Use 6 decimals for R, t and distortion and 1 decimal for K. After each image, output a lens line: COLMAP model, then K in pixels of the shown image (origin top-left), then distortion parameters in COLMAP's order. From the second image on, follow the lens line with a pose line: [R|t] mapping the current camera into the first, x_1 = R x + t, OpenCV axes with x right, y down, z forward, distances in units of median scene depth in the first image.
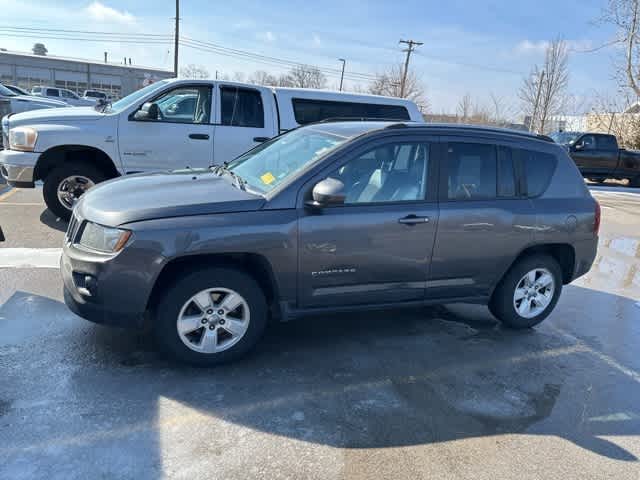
lens RADIAL K [[443.5, 0, 320.0], [0, 443.5, 240.0], [0, 0, 1]] dist [0.036357, -0.036549]
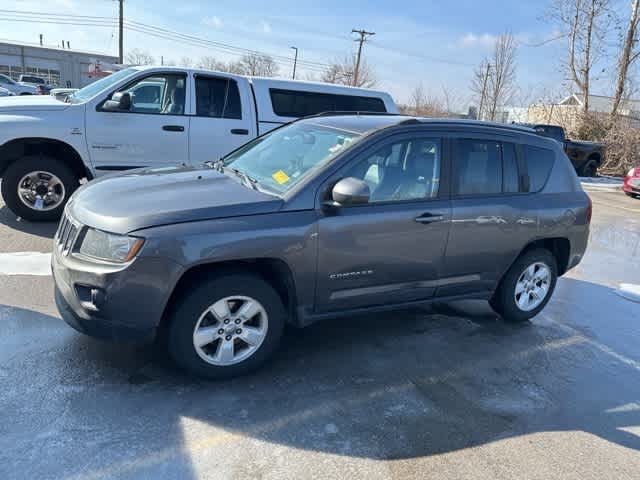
lens RADIAL K [[443.5, 0, 320.0], [0, 443.5, 240.0], [0, 0, 1]] dist [0.036357, -0.036549]
pose [[0.994476, -0.021879, 0.102661, -0.124312], [0.019542, 0.999528, 0.023711, -0.024192], [-0.103131, -0.021574, 0.994434, 0.046914]]
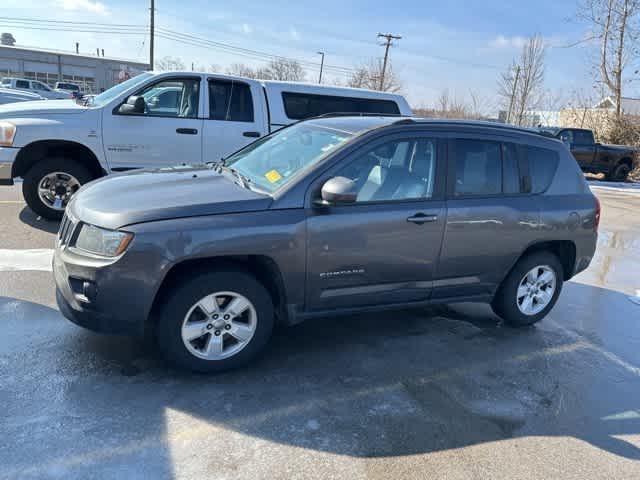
lens RADIAL K [[443.5, 0, 320.0], [0, 443.5, 240.0], [0, 0, 1]] dist [0.036357, -0.036549]
pose [[0.998888, -0.009065, 0.046259, -0.056828], [0.008464, 0.999878, 0.013160, -0.012222], [-0.046373, -0.012754, 0.998843, 0.033152]]
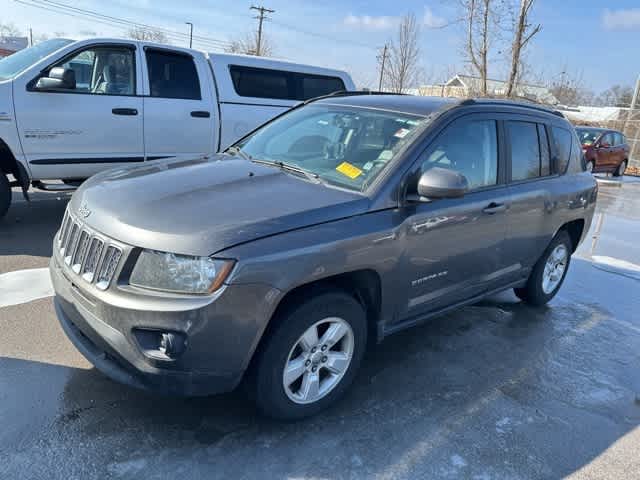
lens RADIAL K [[443.5, 0, 320.0], [0, 443.5, 240.0], [0, 0, 1]] dist [0.036357, -0.036549]
pose [[0.948599, -0.092638, 0.302619, -0.387940], [0.073847, 0.994595, 0.072983, -0.070863], [-0.307744, -0.046884, 0.950313, 0.238280]]
